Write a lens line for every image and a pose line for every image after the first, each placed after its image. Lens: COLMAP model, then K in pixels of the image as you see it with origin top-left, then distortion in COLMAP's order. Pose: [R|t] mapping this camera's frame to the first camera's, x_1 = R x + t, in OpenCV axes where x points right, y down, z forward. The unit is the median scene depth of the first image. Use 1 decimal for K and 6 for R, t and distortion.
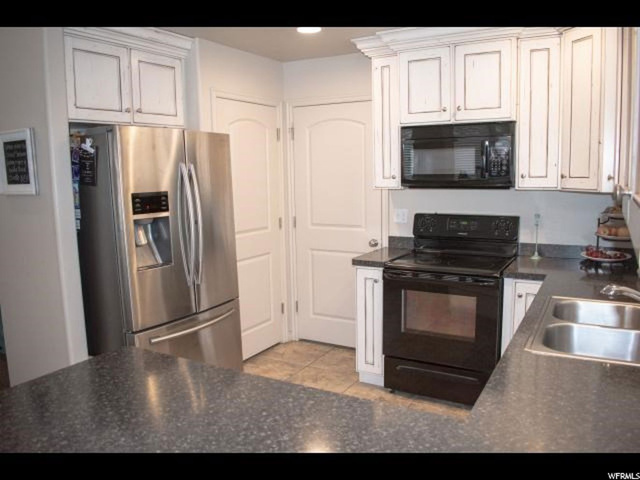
lens RADIAL K [[481.2, 0, 320.0], [0, 481.2, 240.0], [0, 0, 1]] dist [-0.073762, 0.000585]
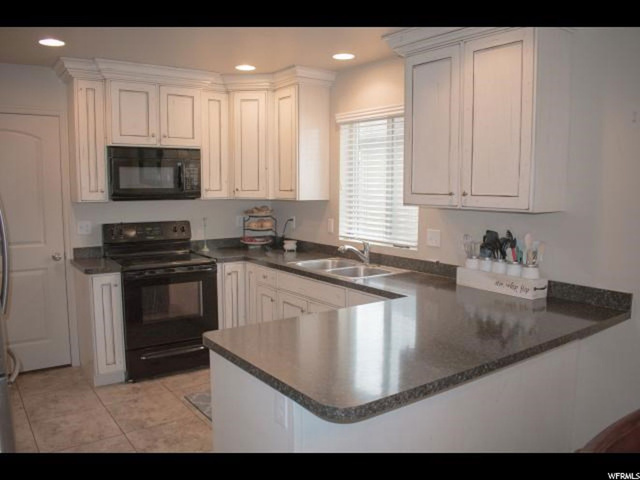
lens RADIAL K [[508.6, 0, 320.0], [0, 508.6, 240.0], [0, 0, 1]] dist [-0.078293, -0.006213]
pose [[0.457545, -0.085706, 0.885046, -0.669927], [0.108550, 0.993283, 0.040070, -0.012756], [-0.882536, 0.077738, 0.463775, 0.043531]]
